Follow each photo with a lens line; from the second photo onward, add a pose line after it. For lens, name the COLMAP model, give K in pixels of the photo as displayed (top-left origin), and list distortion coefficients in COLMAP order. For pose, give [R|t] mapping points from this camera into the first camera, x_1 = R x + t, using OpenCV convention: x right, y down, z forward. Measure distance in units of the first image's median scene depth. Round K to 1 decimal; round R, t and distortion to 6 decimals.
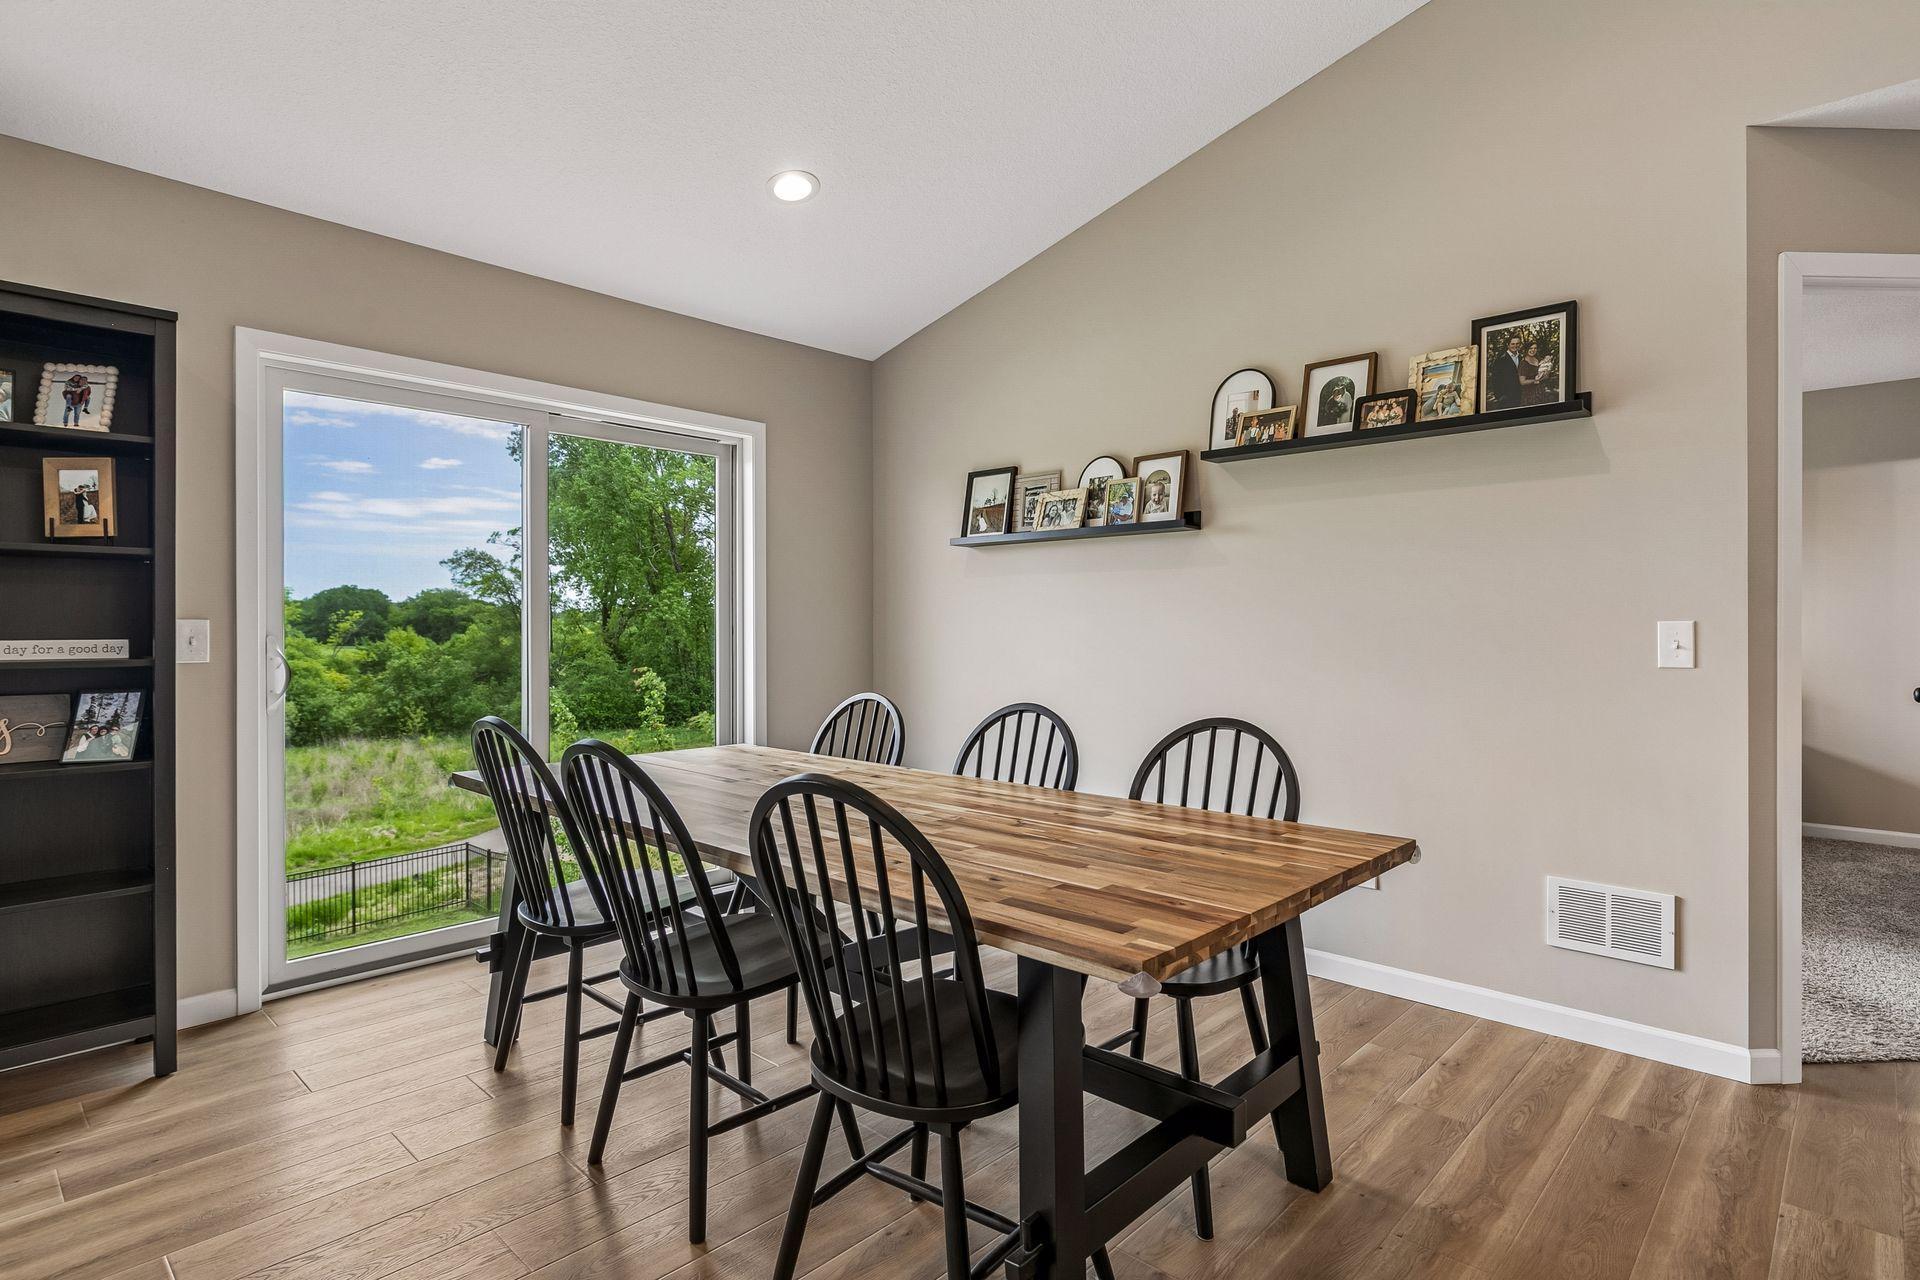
lens RADIAL K [[963.1, 0, 965.2], [0, 963.1, 632.7], [0, 0, 1]] dist [0.007082, -0.001535]
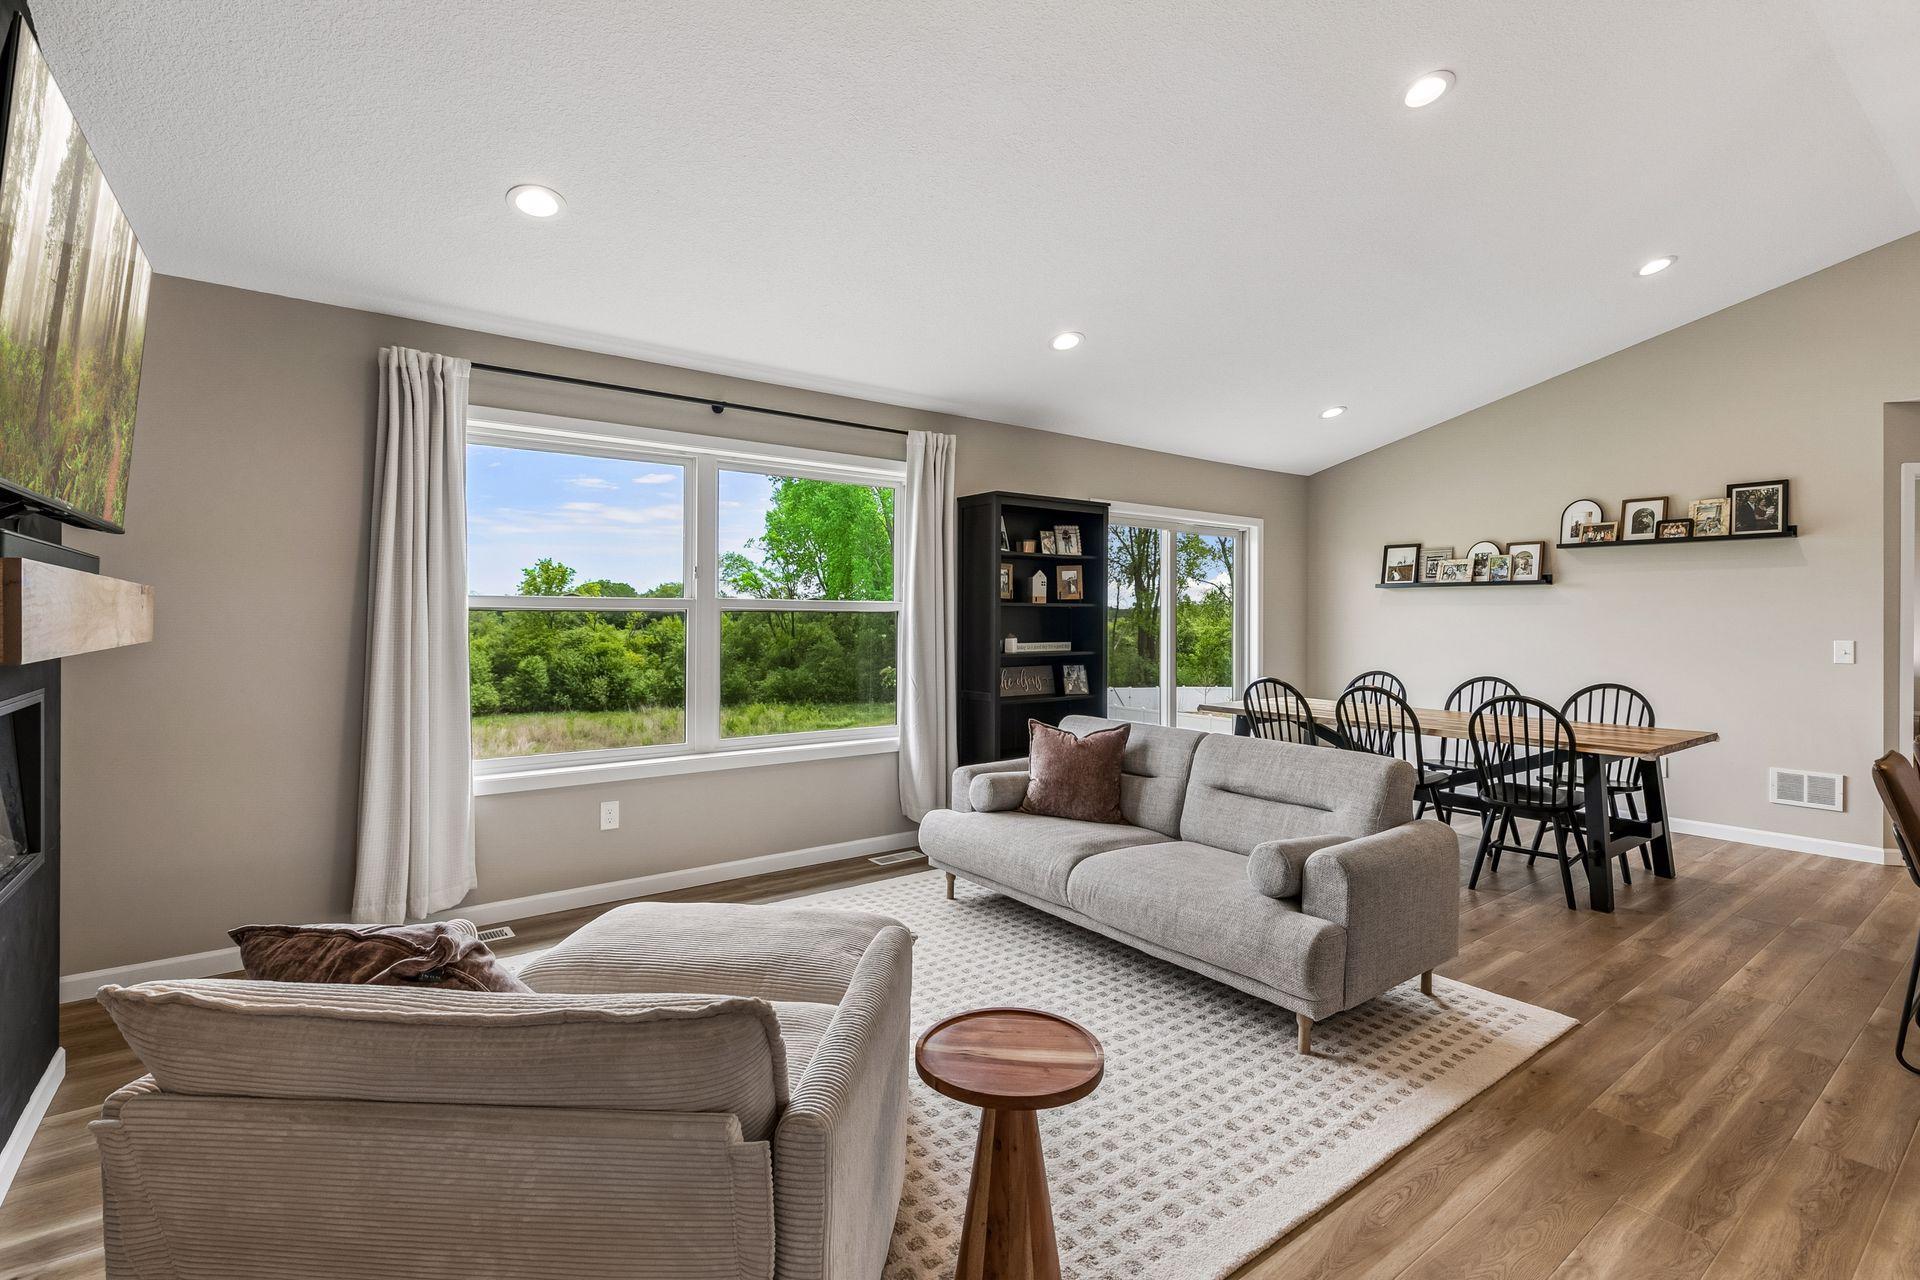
lens RADIAL K [[894.6, 0, 954.8], [0, 894.6, 620.1], [0, 0, 1]] dist [-0.003233, 0.003303]
pose [[0.988651, 0.003718, -0.150182, -0.670003], [-0.003591, 0.999993, 0.001121, -0.039294], [0.150185, -0.000570, 0.988658, -0.919721]]
